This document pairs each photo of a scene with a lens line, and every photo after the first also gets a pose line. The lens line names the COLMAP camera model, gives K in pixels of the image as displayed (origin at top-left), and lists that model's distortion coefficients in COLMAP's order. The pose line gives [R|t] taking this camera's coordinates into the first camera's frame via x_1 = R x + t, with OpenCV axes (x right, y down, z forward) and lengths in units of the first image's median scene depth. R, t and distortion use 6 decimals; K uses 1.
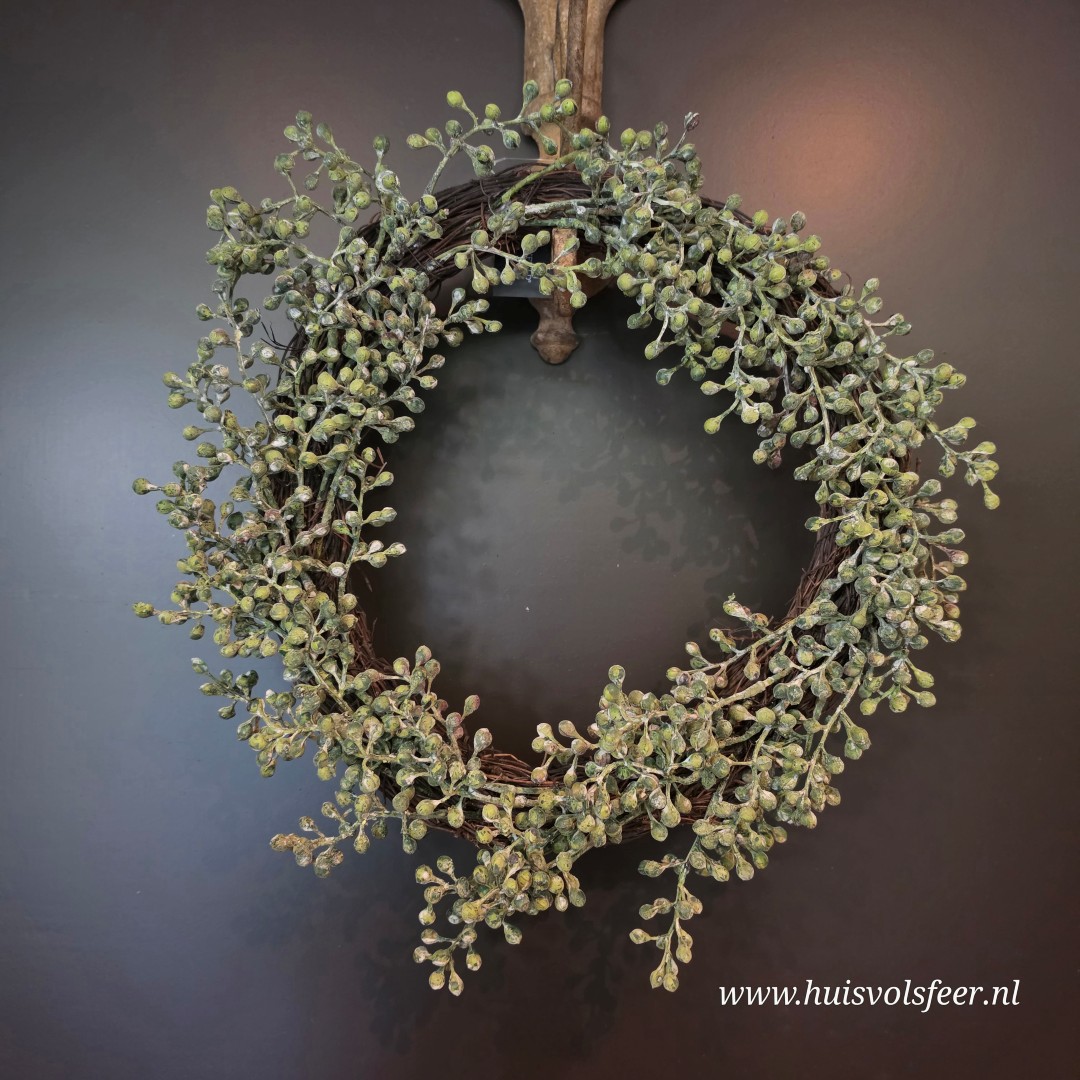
lens RADIAL K [[1041.4, 0, 528.8], [0, 1041.4, 539.7], [0, 0, 1]] dist [-0.023796, 0.000000]
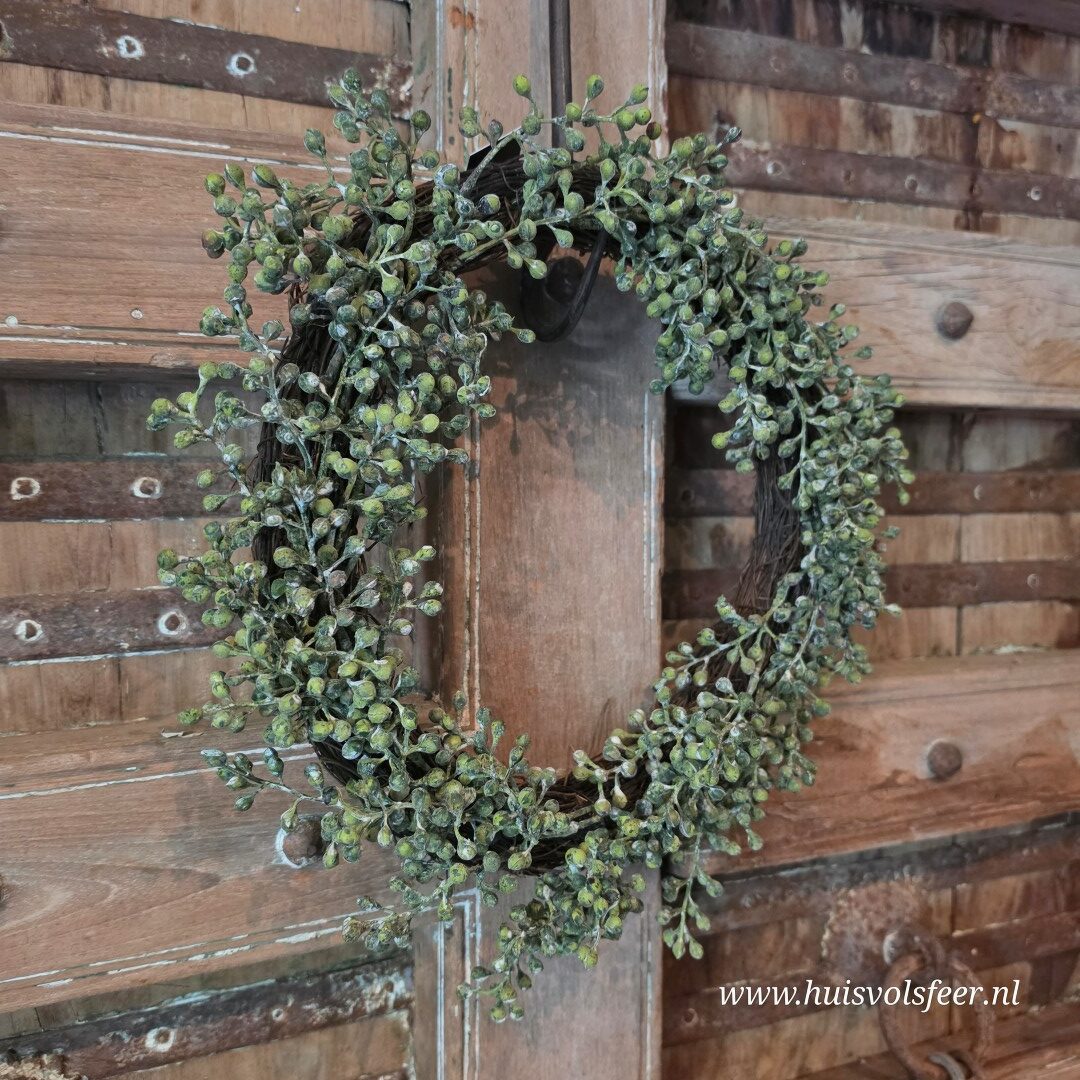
lens RADIAL K [[1041.4, 0, 542.7], [0, 1041.4, 537.6], [0, 0, 1]] dist [-0.023796, 0.000000]
pose [[0.854245, -0.090631, 0.511909, -0.524439], [0.009700, 0.987294, 0.158609, -0.185191], [-0.519780, -0.130525, 0.844270, 0.202807]]
